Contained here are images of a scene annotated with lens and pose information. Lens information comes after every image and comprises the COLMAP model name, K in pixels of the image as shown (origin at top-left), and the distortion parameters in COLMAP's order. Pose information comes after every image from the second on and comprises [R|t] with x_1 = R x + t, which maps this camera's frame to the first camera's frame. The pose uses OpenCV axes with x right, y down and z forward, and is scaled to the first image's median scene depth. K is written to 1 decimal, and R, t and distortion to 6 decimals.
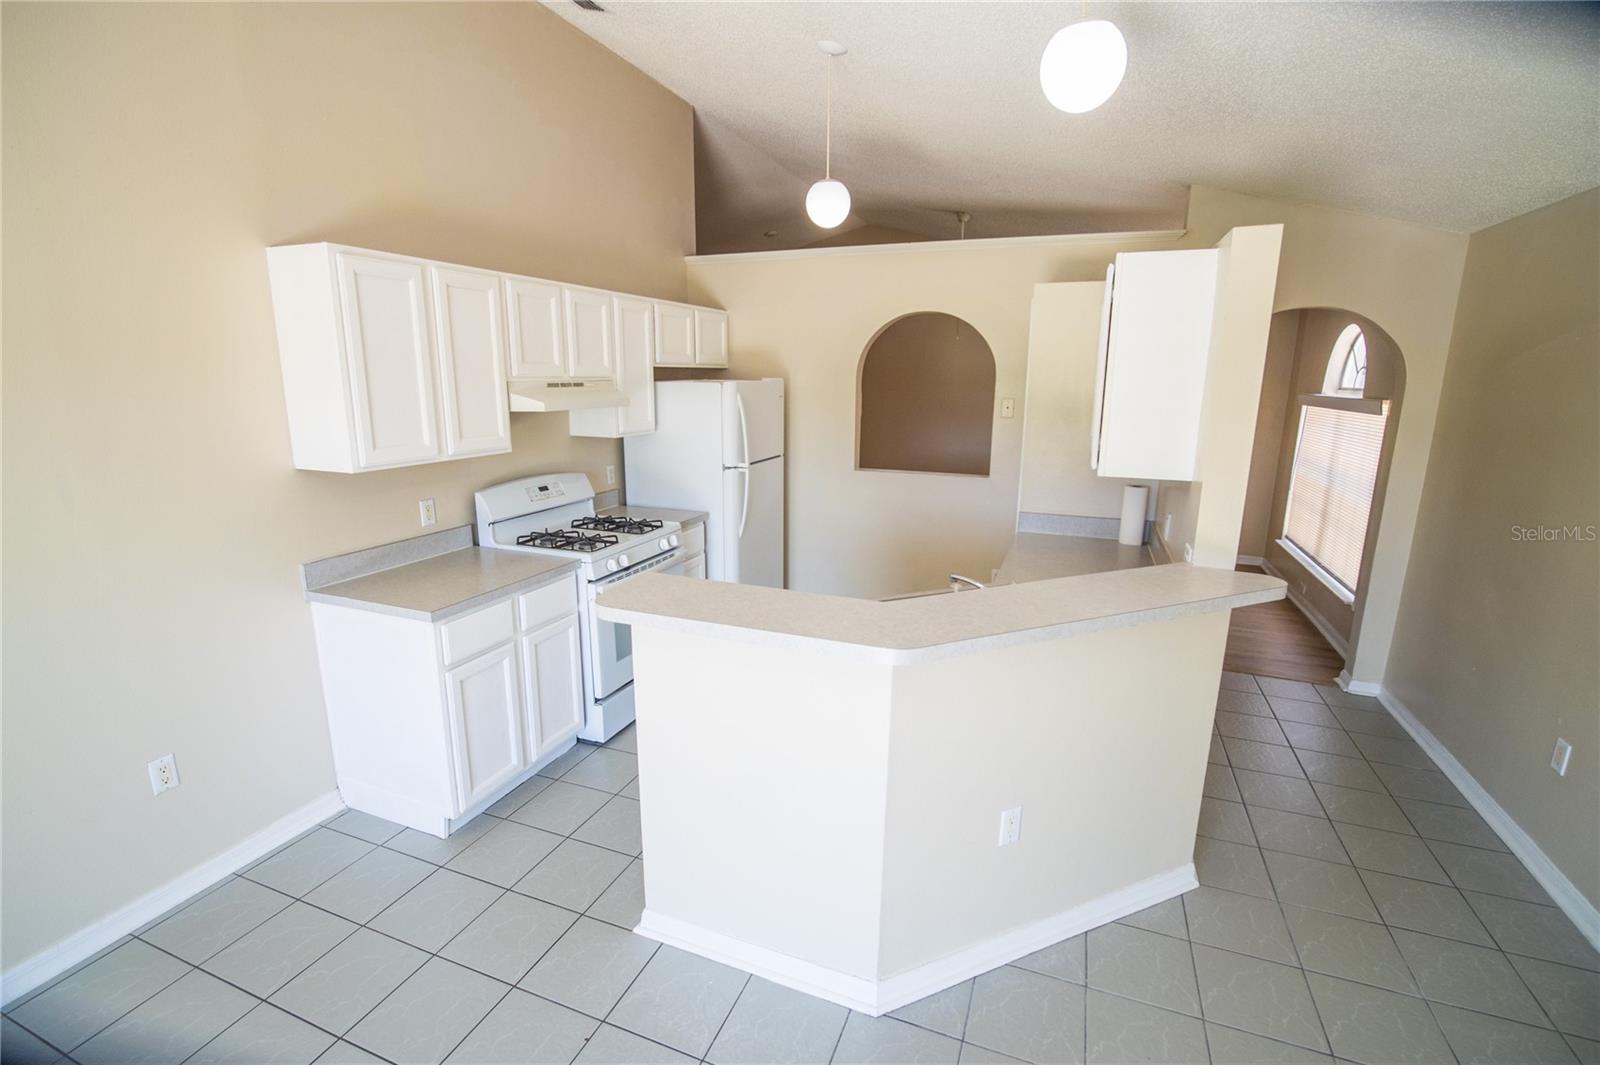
lens RADIAL K [[715.0, 0, 805.8], [0, 715.0, 527.2], [0, 0, 1]] dist [-0.016827, -0.000350]
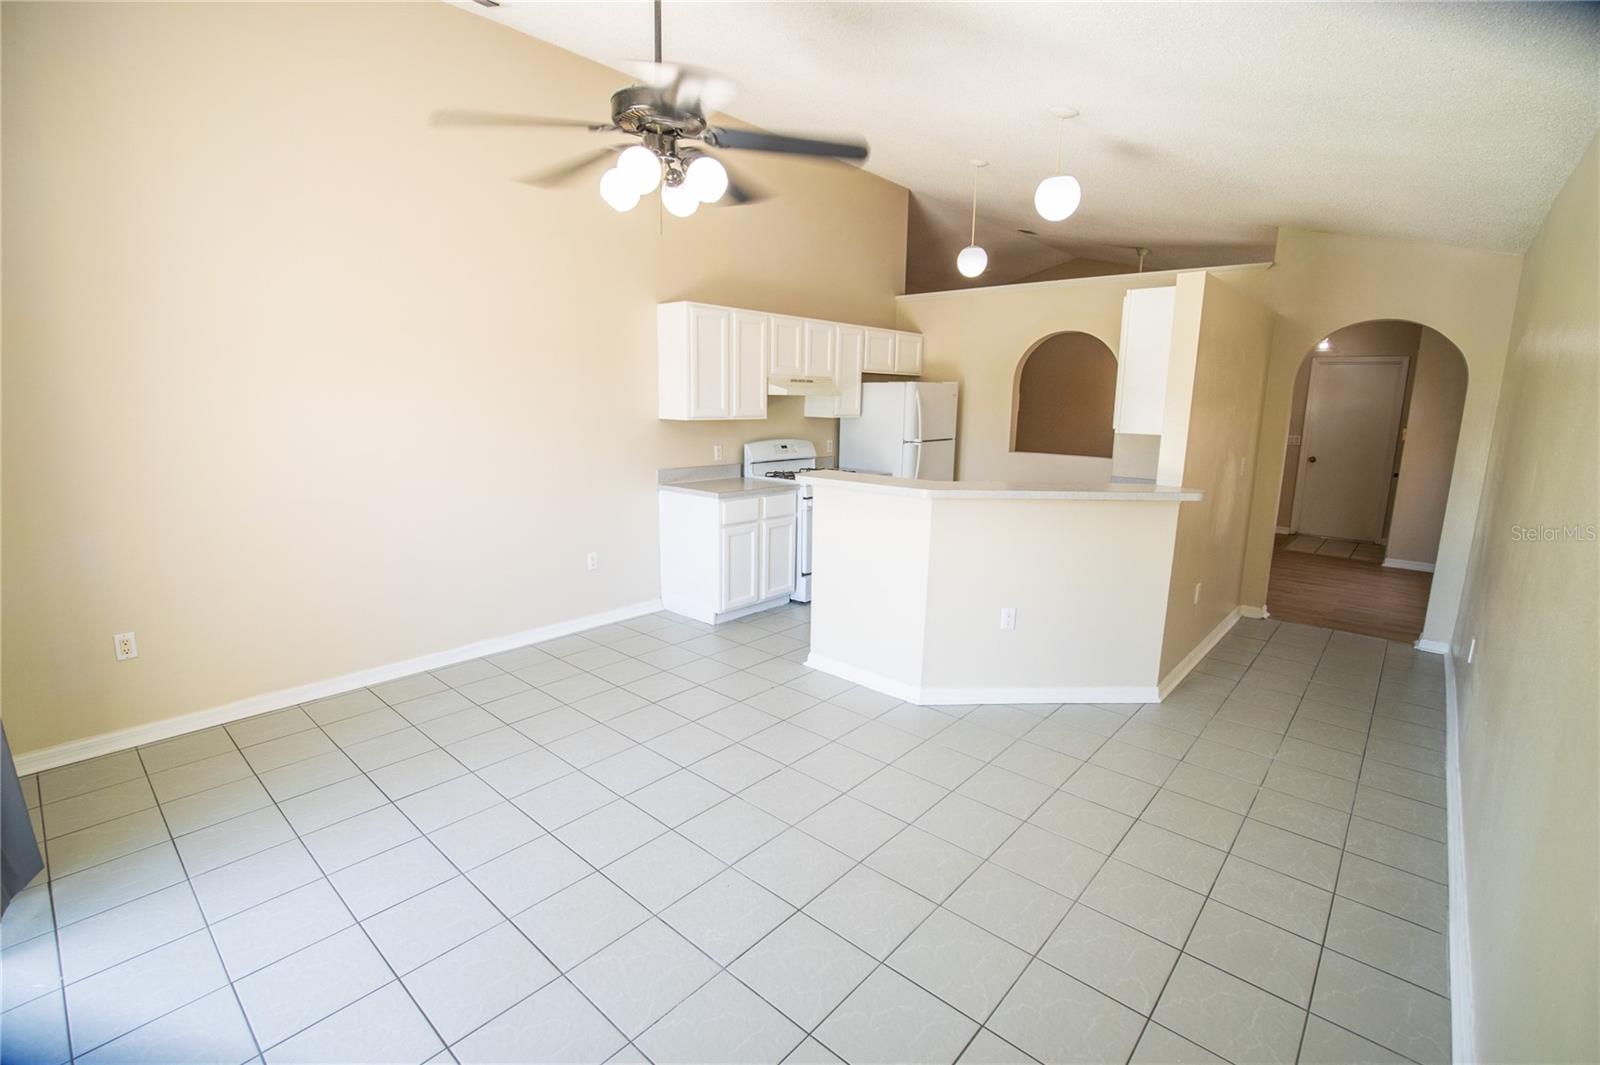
lens RADIAL K [[715.0, 0, 805.8], [0, 715.0, 527.2], [0, 0, 1]] dist [-0.016827, -0.000350]
pose [[0.939043, 0.068971, -0.336809, 0.243614], [-0.081202, 0.996447, -0.022346, 0.169344], [0.334071, 0.048334, 0.941308, -0.510228]]
